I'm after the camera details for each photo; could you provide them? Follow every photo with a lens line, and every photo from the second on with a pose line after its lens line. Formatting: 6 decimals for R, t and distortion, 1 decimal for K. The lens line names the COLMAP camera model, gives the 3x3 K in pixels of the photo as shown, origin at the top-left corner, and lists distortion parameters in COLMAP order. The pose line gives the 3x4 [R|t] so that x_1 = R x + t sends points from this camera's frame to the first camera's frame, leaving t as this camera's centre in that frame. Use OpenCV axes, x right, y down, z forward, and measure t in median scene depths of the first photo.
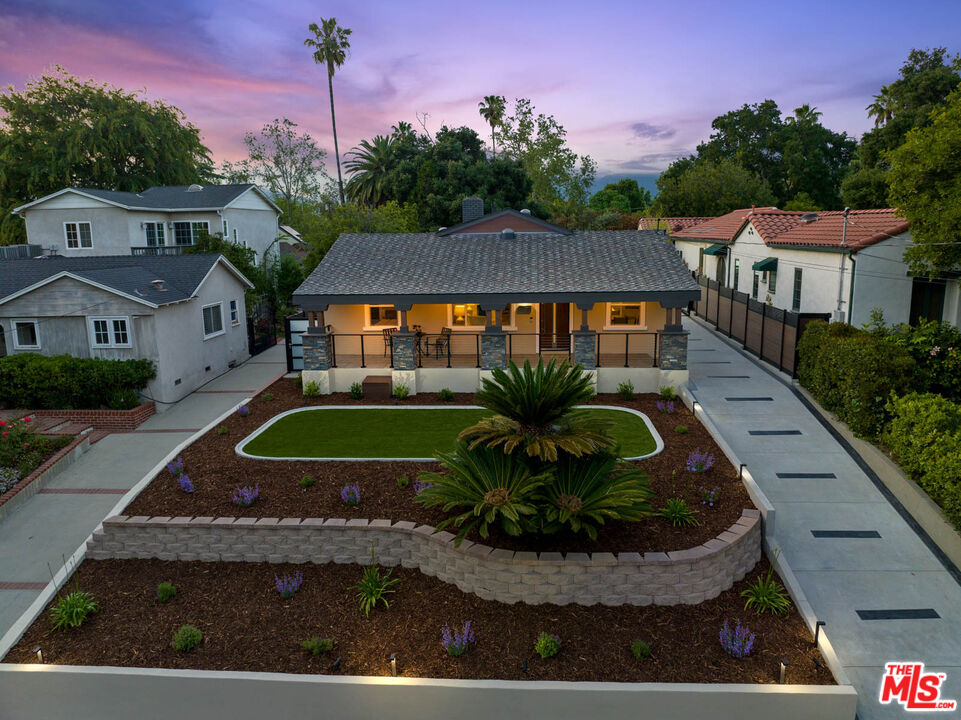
lens RADIAL K [[673.4, 0, 480.5], [0, 673.4, 360.0], [0, 0, 1]] dist [-0.033177, -0.000713]
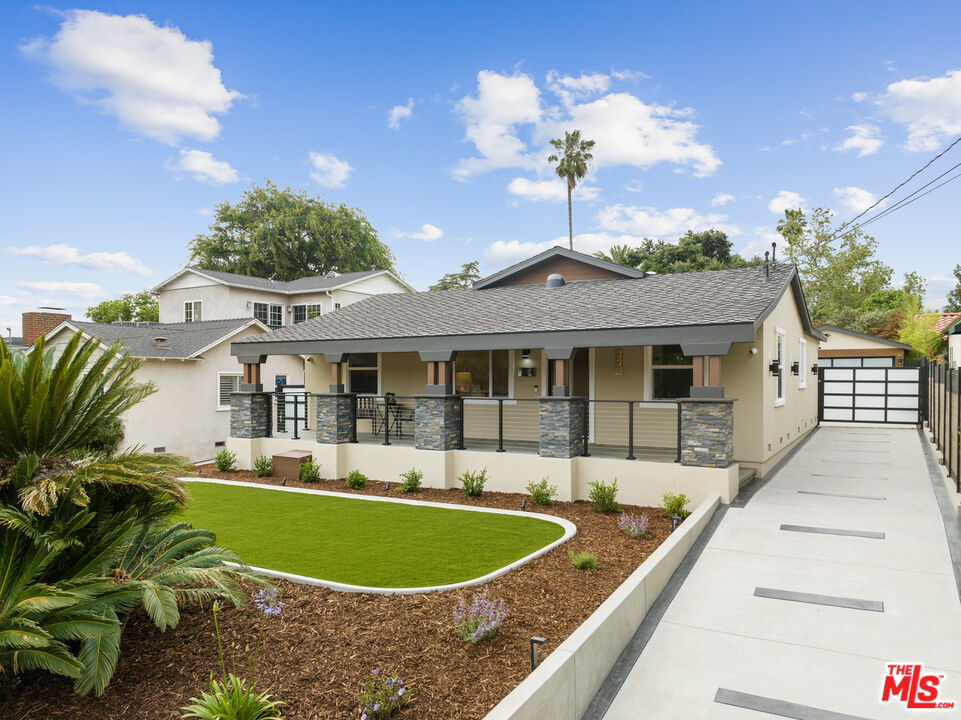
lens RADIAL K [[704.4, 0, 479.2], [0, 704.4, 376.6], [0, 0, 1]] dist [-0.033620, -0.000032]
pose [[0.900740, 0.017881, -0.433989, 0.304219], [-0.097727, 0.981878, -0.162375, 0.043072], [0.423221, 0.188670, 0.886165, 0.334116]]
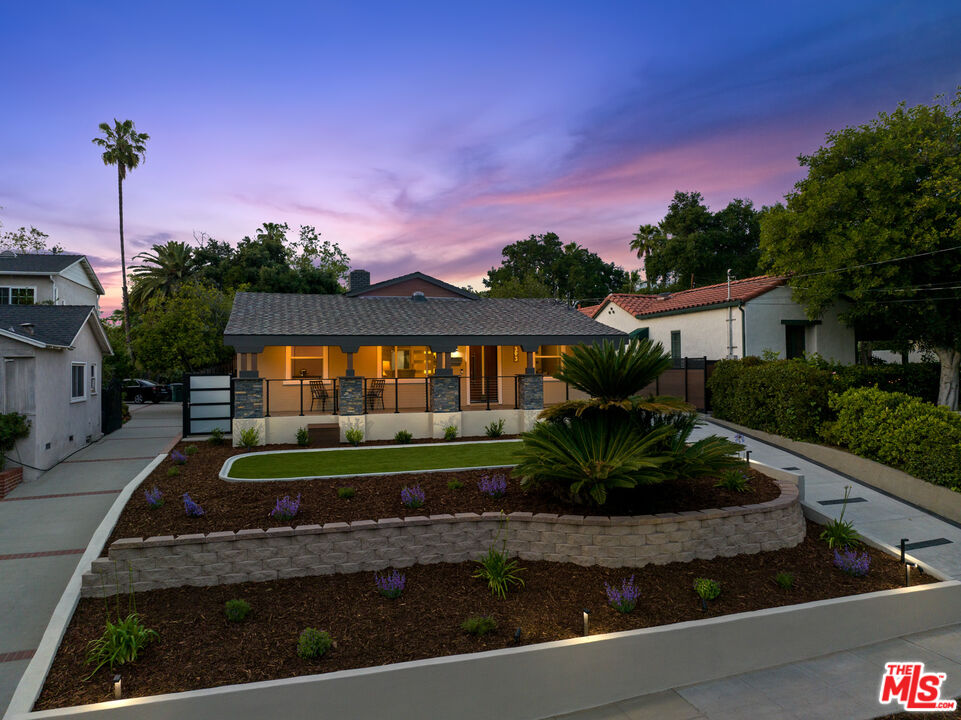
lens RADIAL K [[678.5, 0, 478.3], [0, 678.5, 346.4], [0, 0, 1]] dist [-0.032918, -0.002602]
pose [[0.937041, 0.020504, 0.348618, -0.237888], [0.057650, 0.975496, -0.212329, 0.111638], [-0.344429, 0.219058, 0.912898, 0.053835]]
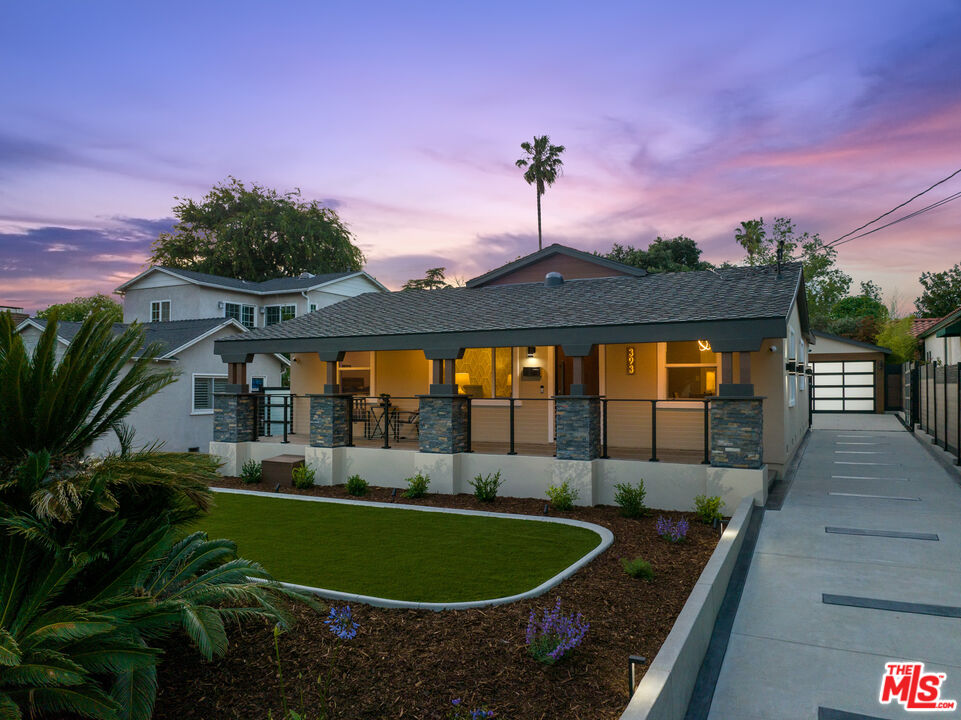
lens RADIAL K [[708.9, 0, 480.5], [0, 708.9, 360.0], [0, 0, 1]] dist [-0.033574, -0.002243]
pose [[0.924254, 0.005103, -0.381745, 0.258471], [-0.088557, 0.975505, -0.201367, 0.049304], [0.371366, 0.219920, 0.902065, 0.343473]]
